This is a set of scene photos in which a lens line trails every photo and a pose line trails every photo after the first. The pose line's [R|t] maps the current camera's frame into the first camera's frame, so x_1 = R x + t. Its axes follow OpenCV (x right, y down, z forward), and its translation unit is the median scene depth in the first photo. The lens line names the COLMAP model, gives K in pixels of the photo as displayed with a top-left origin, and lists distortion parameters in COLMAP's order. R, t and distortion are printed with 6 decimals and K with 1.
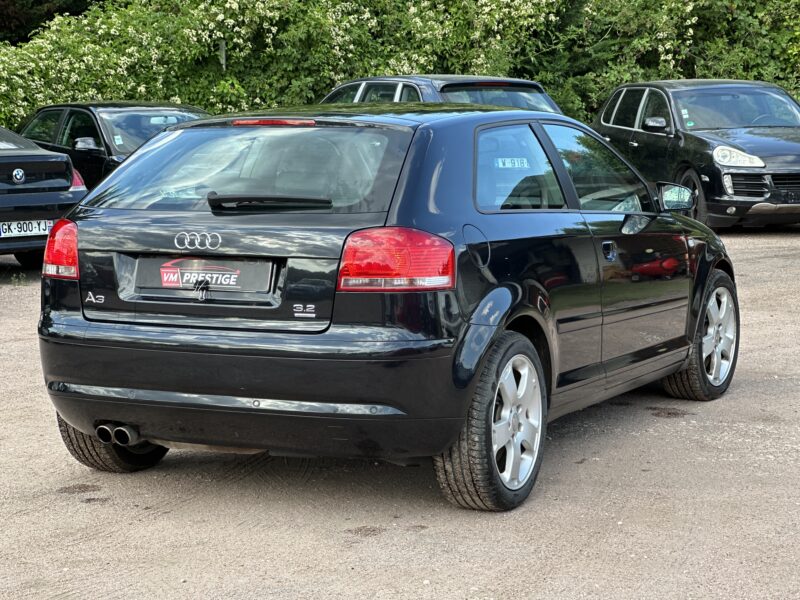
lens RADIAL K [[1815.0, 0, 399.7], [0, 1815.0, 298.1], [0, 0, 1]] dist [0.114610, 0.000000]
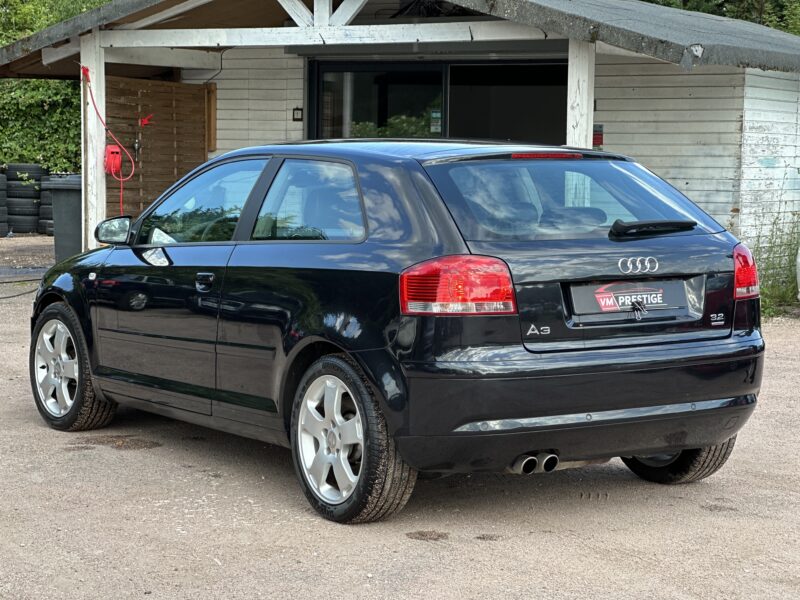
lens RADIAL K [[1815.0, 0, 399.9], [0, 1815.0, 299.2], [0, 0, 1]] dist [0.114610, 0.000000]
pose [[0.511283, -0.067626, 0.856748, -1.100752], [0.086953, 0.995854, 0.026715, -0.052066], [-0.855002, 0.060838, 0.515043, 0.565314]]
